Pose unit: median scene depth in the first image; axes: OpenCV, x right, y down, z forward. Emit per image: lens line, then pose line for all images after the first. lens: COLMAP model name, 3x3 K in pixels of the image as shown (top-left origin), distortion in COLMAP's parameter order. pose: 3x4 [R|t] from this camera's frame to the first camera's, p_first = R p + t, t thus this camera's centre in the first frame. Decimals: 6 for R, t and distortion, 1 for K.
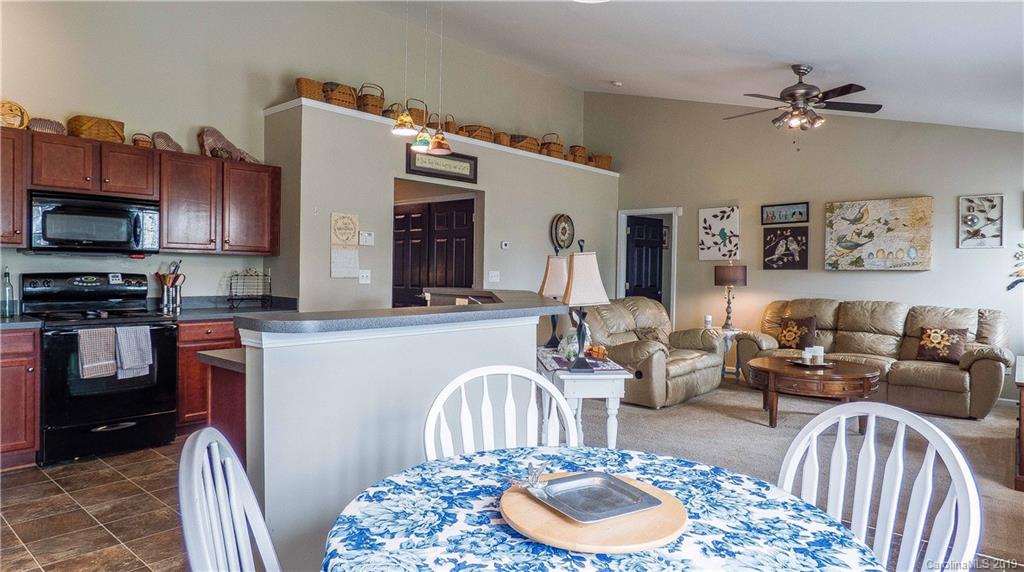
lens RADIAL K [[605.0, 0, 512.0], [0, 605.0, 286.0], [0, 0, 1]] dist [-0.003232, 0.000484]
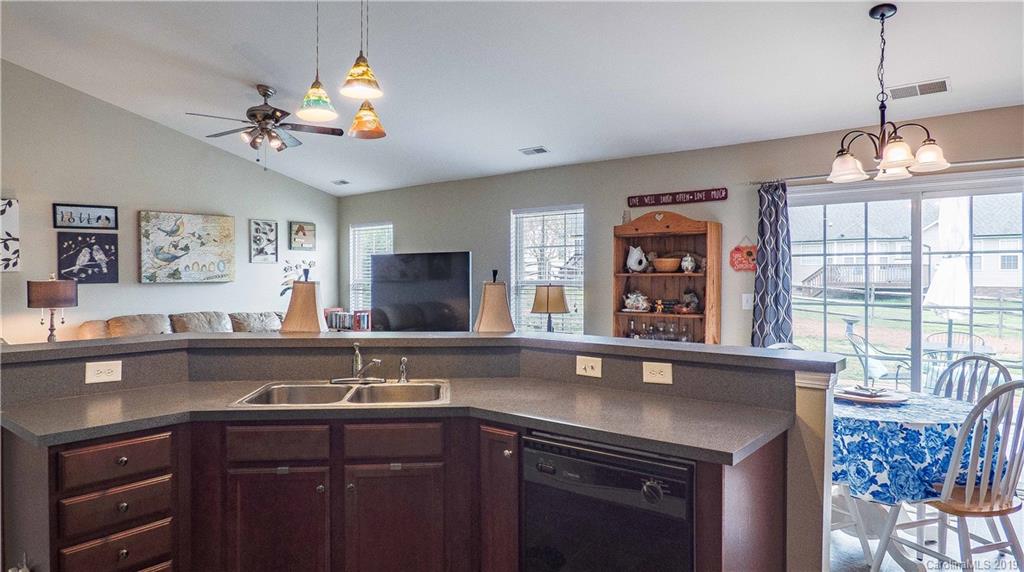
lens RADIAL K [[619.7, 0, 512.7], [0, 619.7, 279.6], [0, 0, 1]] dist [-0.043309, 0.039030]
pose [[-0.028541, -0.021001, 0.999372, -0.450831], [0.028076, 0.999368, 0.021803, -0.037713], [-0.999198, 0.028680, -0.027933, 0.474493]]
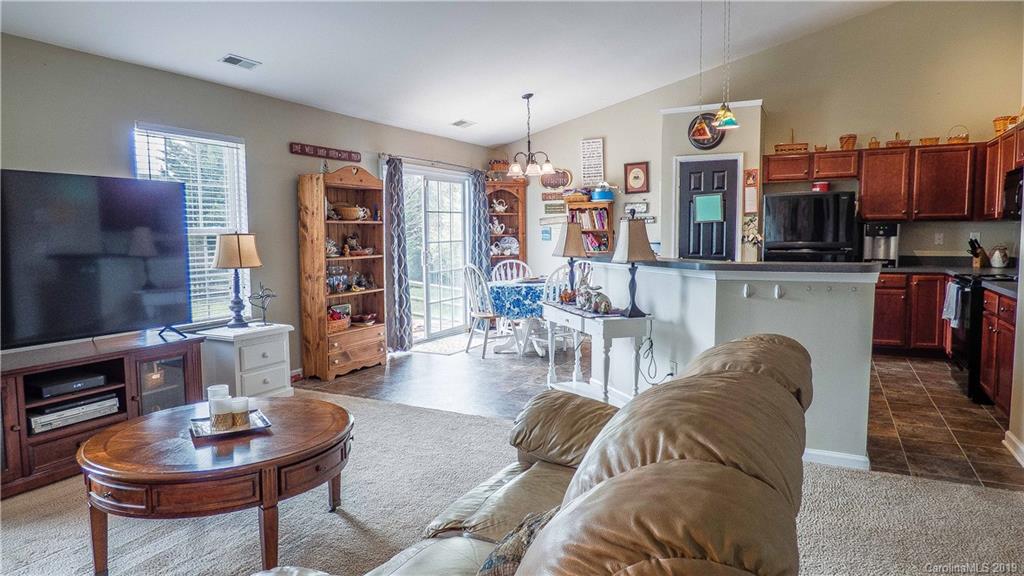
lens RADIAL K [[618.7, 0, 511.7], [0, 618.7, 281.4], [0, 0, 1]] dist [-0.048568, 0.046916]
pose [[-0.971127, 0.013229, -0.238197, 0.299713], [-0.012010, 0.994484, 0.104199, -0.031906], [0.238262, 0.104051, -0.965611, 1.171528]]
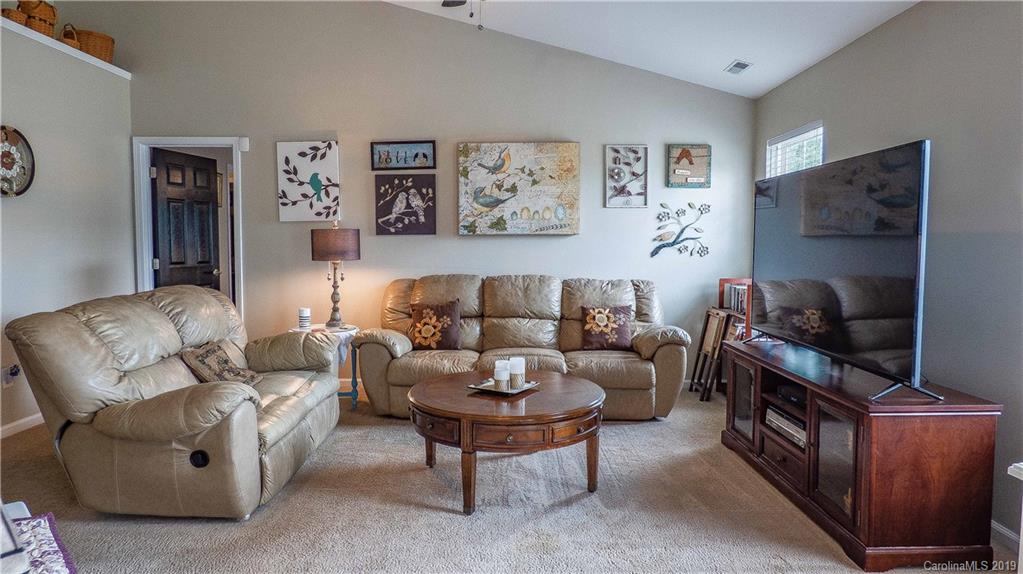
lens RADIAL K [[618.1, 0, 511.2], [0, 618.1, 280.4], [0, 0, 1]] dist [-0.048568, 0.046916]
pose [[0.752307, -0.051874, 0.656767, 0.073004], [0.025500, 0.998441, 0.049651, -0.007377], [-0.658319, -0.020605, 0.752457, 0.407931]]
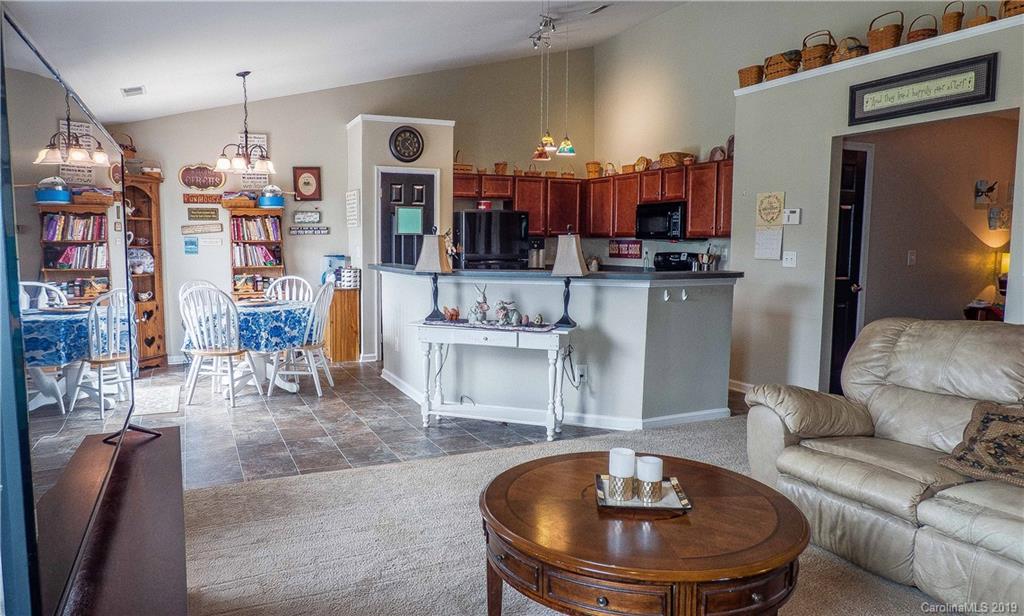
lens RADIAL K [[662.2, 0, 468.2], [0, 662.2, 306.7], [0, 0, 1]] dist [-0.040704, 0.001546]
pose [[-0.439480, 0.074258, -0.895178, 0.693709], [-0.036119, 0.994310, 0.100214, -0.021983], [0.897526, 0.076375, -0.434297, 0.830984]]
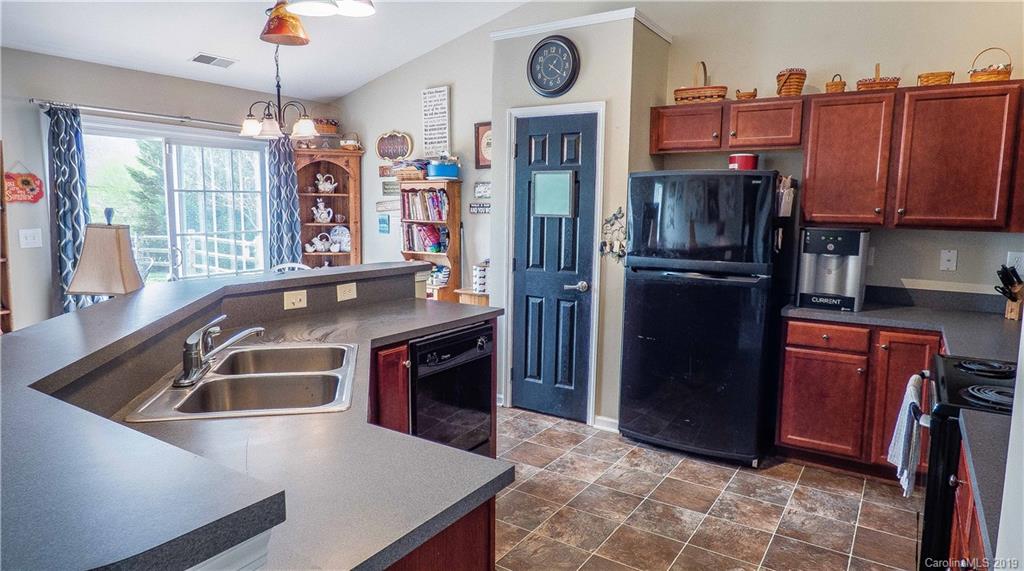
lens RADIAL K [[619.7, 0, 512.7], [0, 619.7, 279.1], [0, 0, 1]] dist [-0.043309, 0.039030]
pose [[-0.990695, -0.013838, -0.135395, -0.136215], [-0.033477, 0.989030, 0.143871, -0.053827], [0.131919, 0.147065, -0.980290, 0.870638]]
